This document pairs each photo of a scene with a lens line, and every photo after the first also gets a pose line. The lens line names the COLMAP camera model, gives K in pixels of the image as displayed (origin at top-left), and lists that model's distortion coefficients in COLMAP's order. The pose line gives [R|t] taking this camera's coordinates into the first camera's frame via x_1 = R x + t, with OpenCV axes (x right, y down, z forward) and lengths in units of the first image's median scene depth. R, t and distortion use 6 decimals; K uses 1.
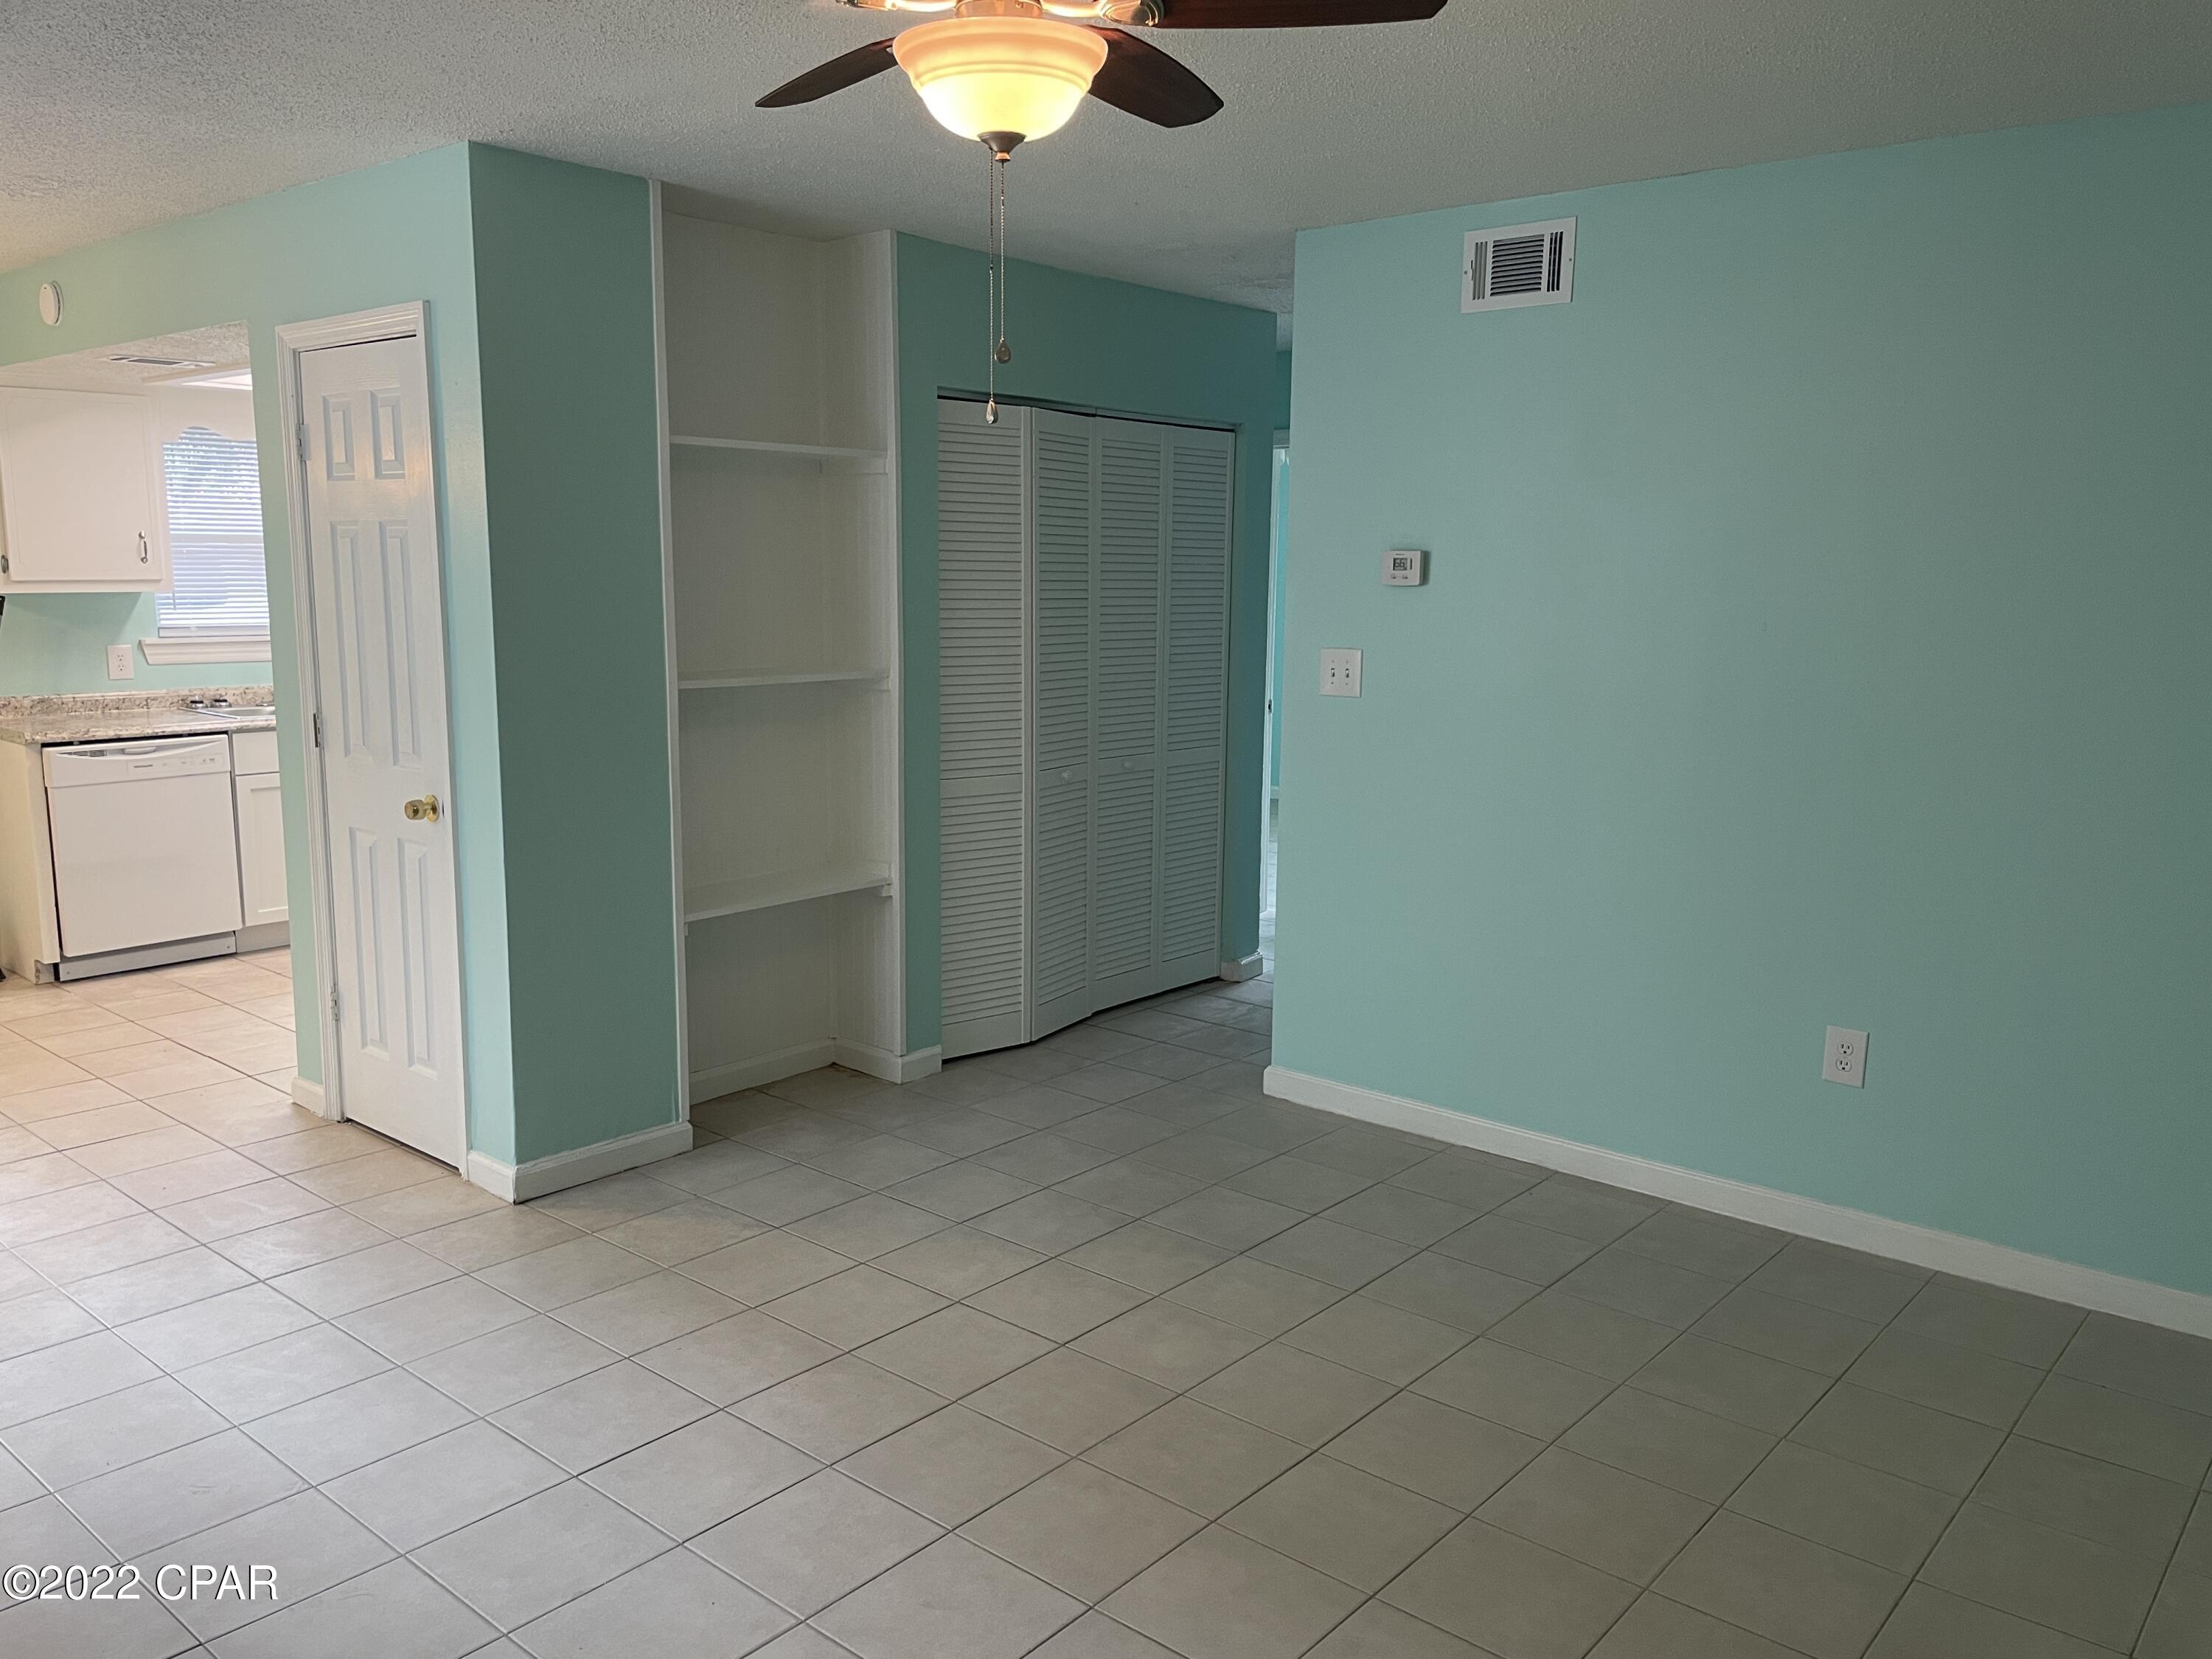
lens RADIAL K [[1676.2, 0, 1091.7], [0, 1676.2, 823.7], [0, 0, 1]] dist [0.011657, -0.002359]
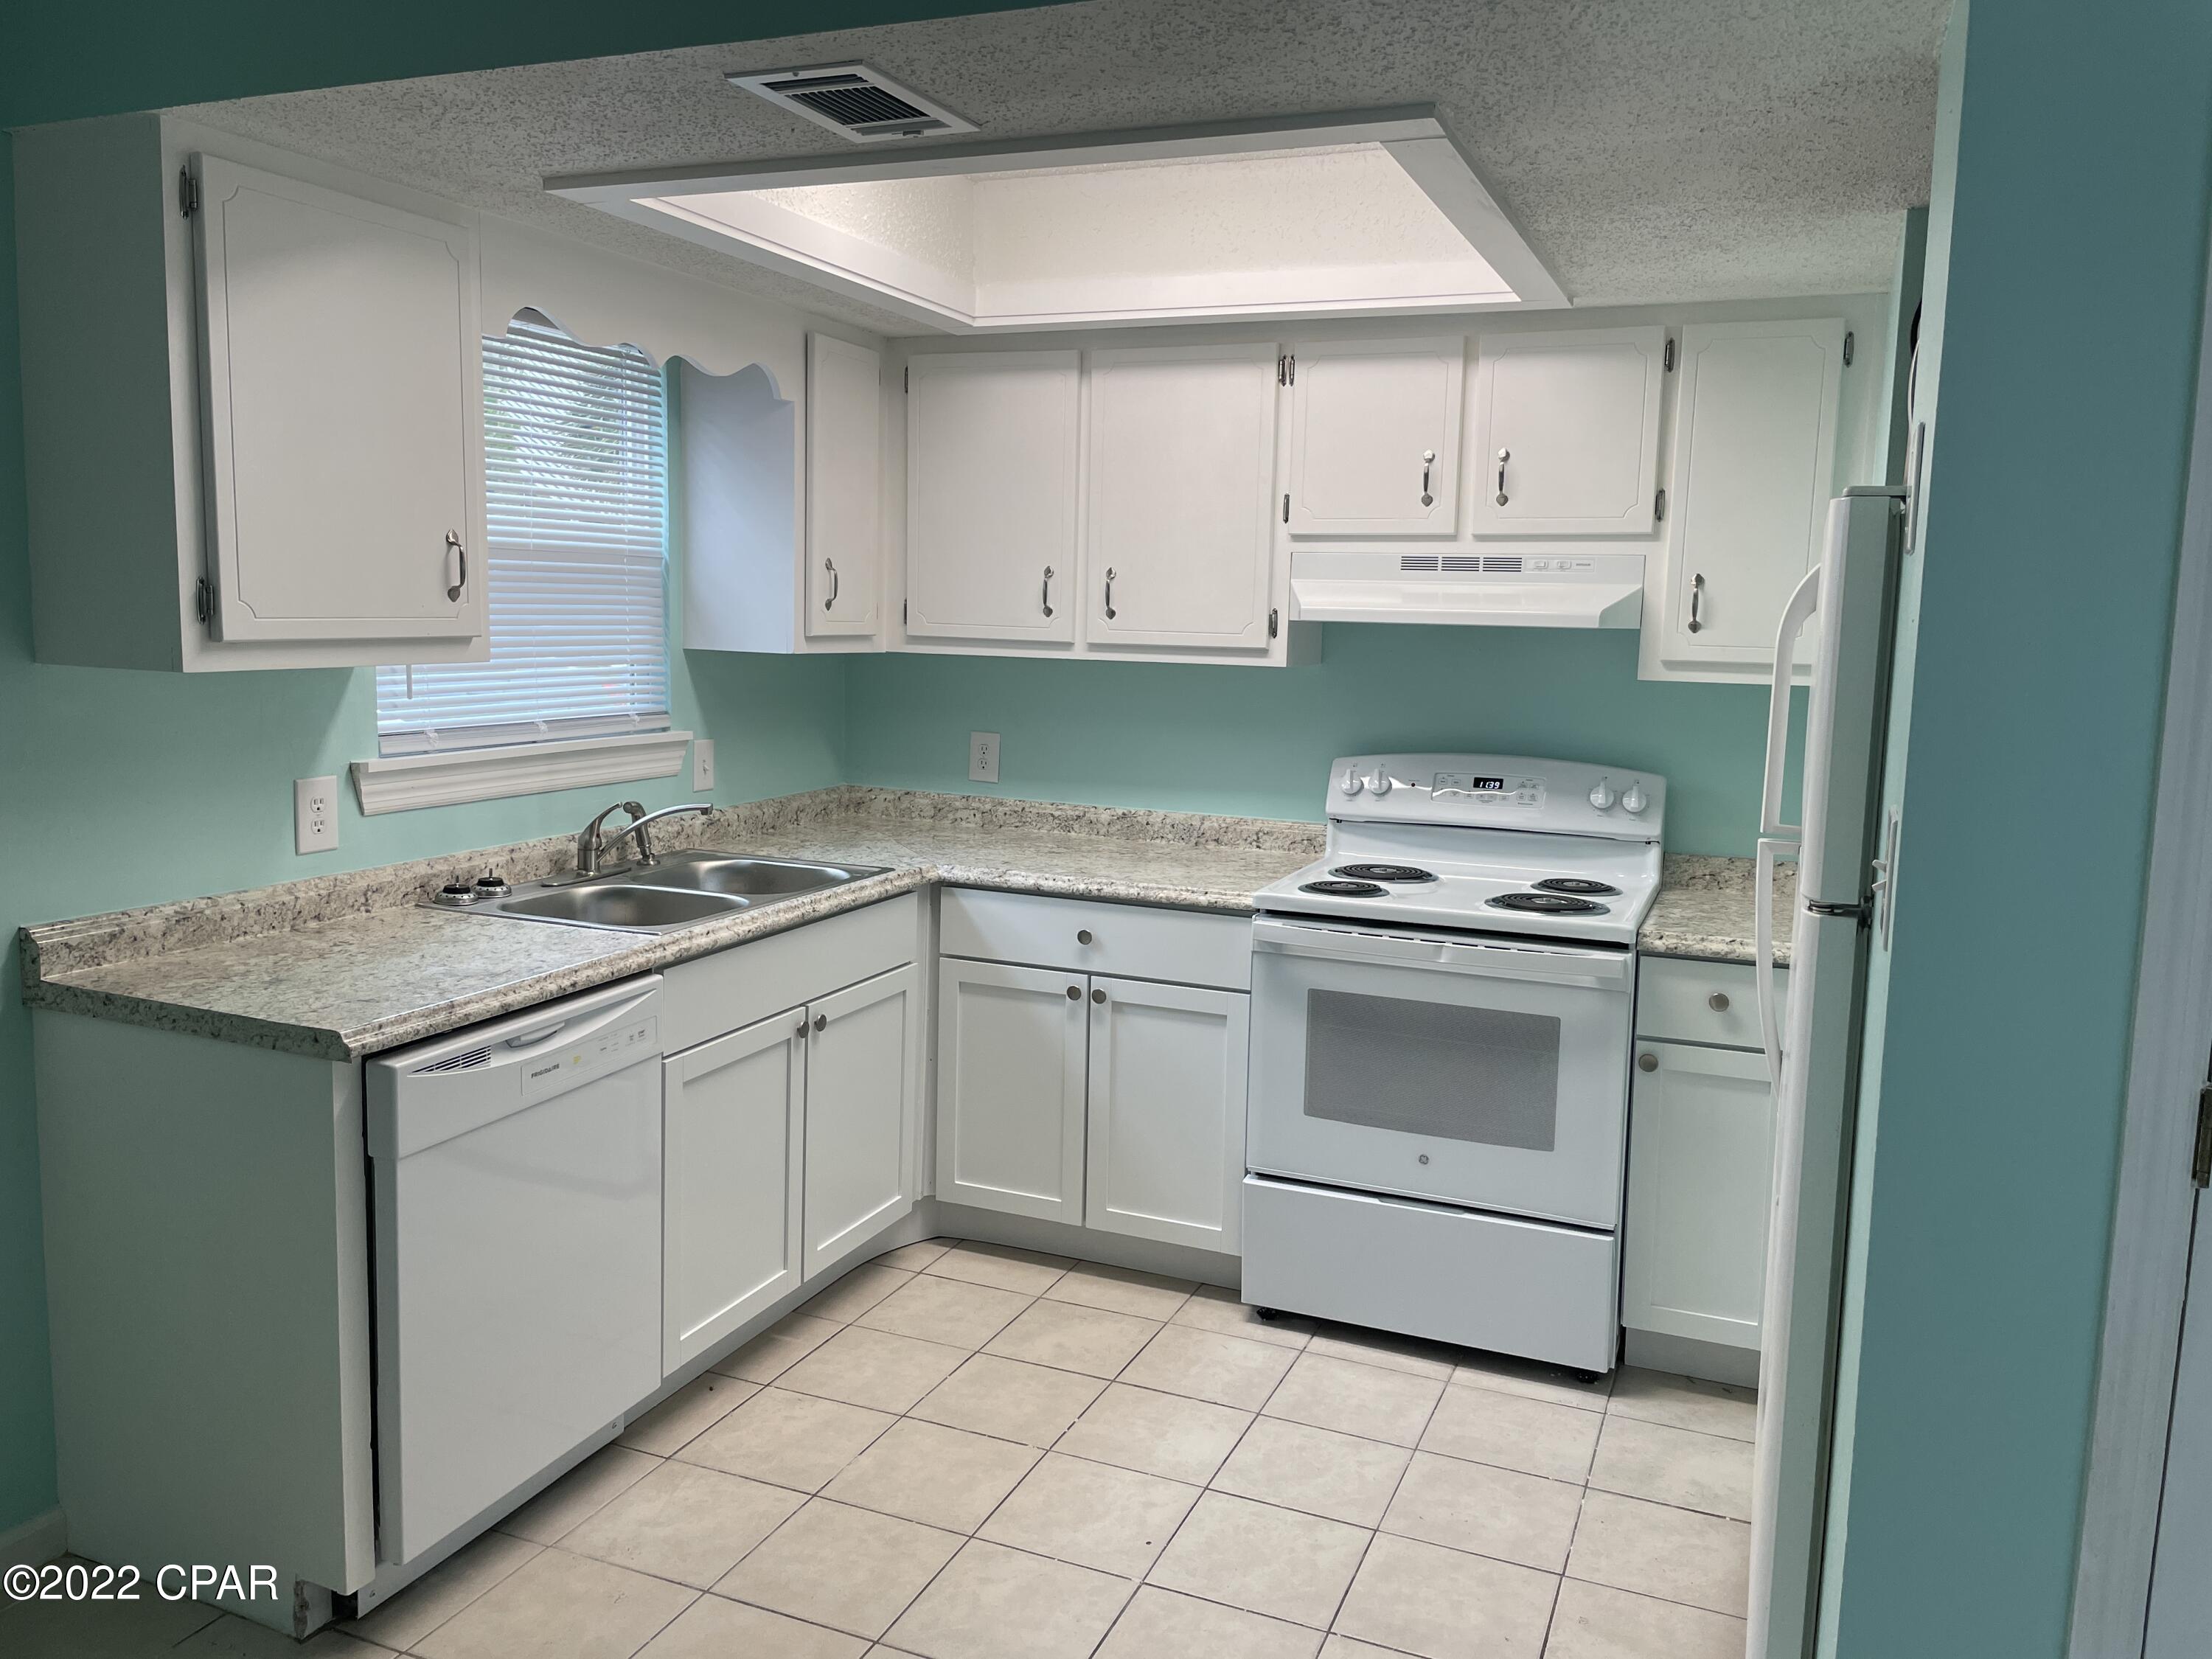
lens RADIAL K [[1676.2, 0, 1110.1], [0, 1676.2, 810.4], [0, 0, 1]] dist [0.011657, -0.002359]
pose [[0.949457, -0.028288, 0.312618, -0.566394], [0.036612, 0.999113, -0.020787, -0.087753], [-0.311753, 0.031183, 0.949651, 0.550870]]
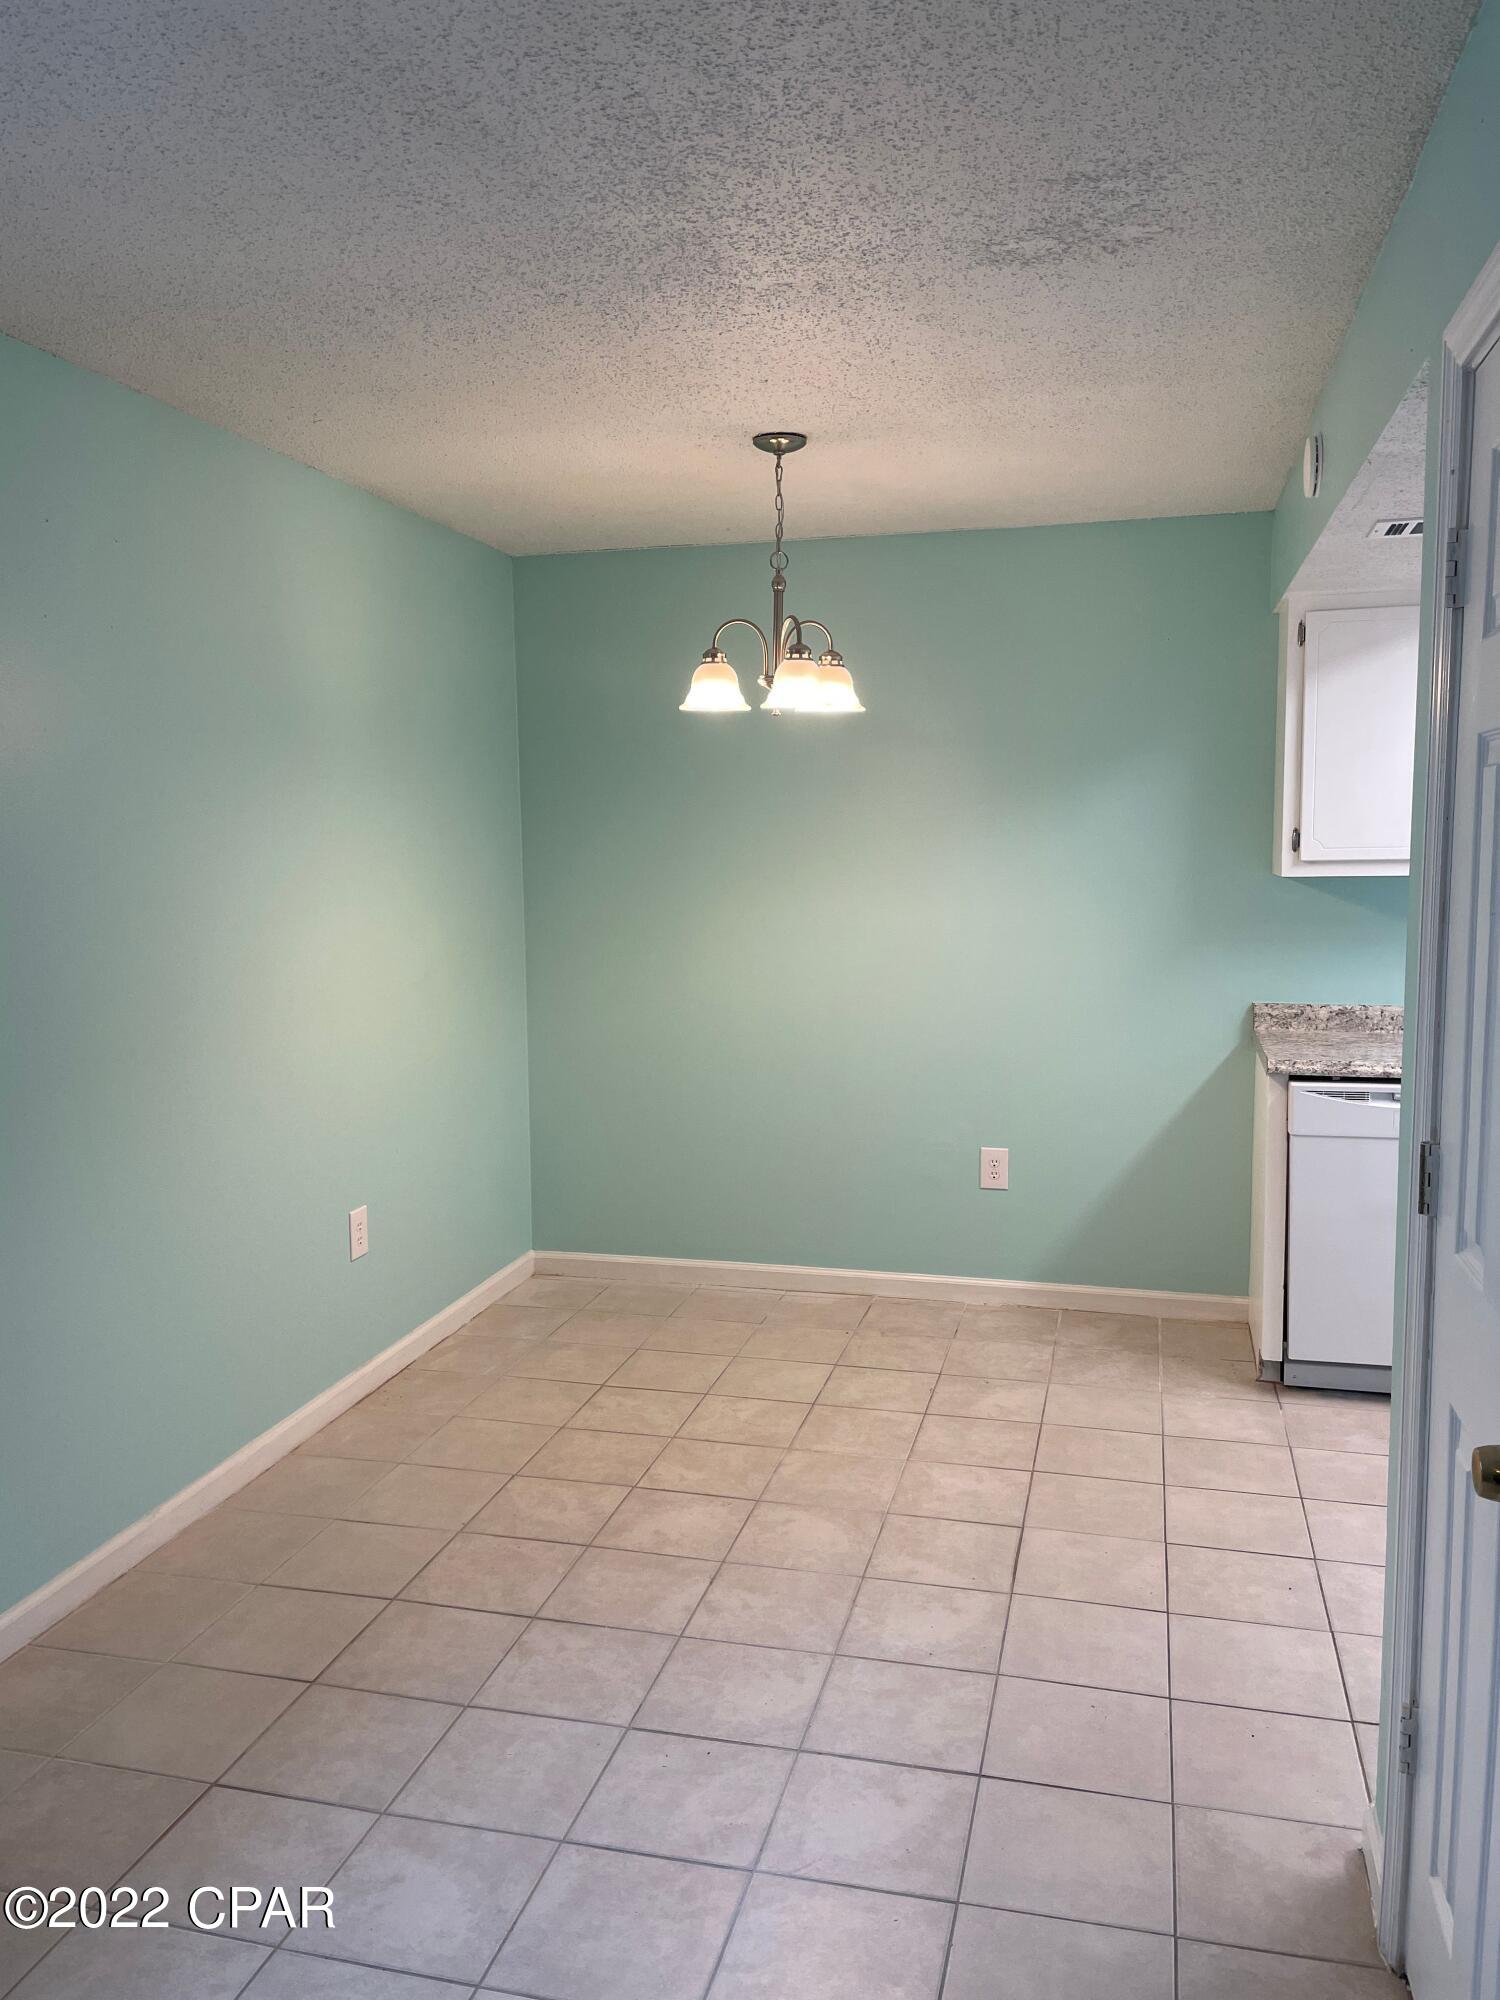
lens RADIAL K [[1515.5, 0, 746.0], [0, 1515.5, 994.4], [0, 0, 1]] dist [0.011657, -0.002359]
pose [[0.443926, 0.075721, -0.892859, -0.123489], [-0.121627, 0.992293, 0.023681, -0.068336], [0.887771, 0.098083, 0.449714, 0.462187]]
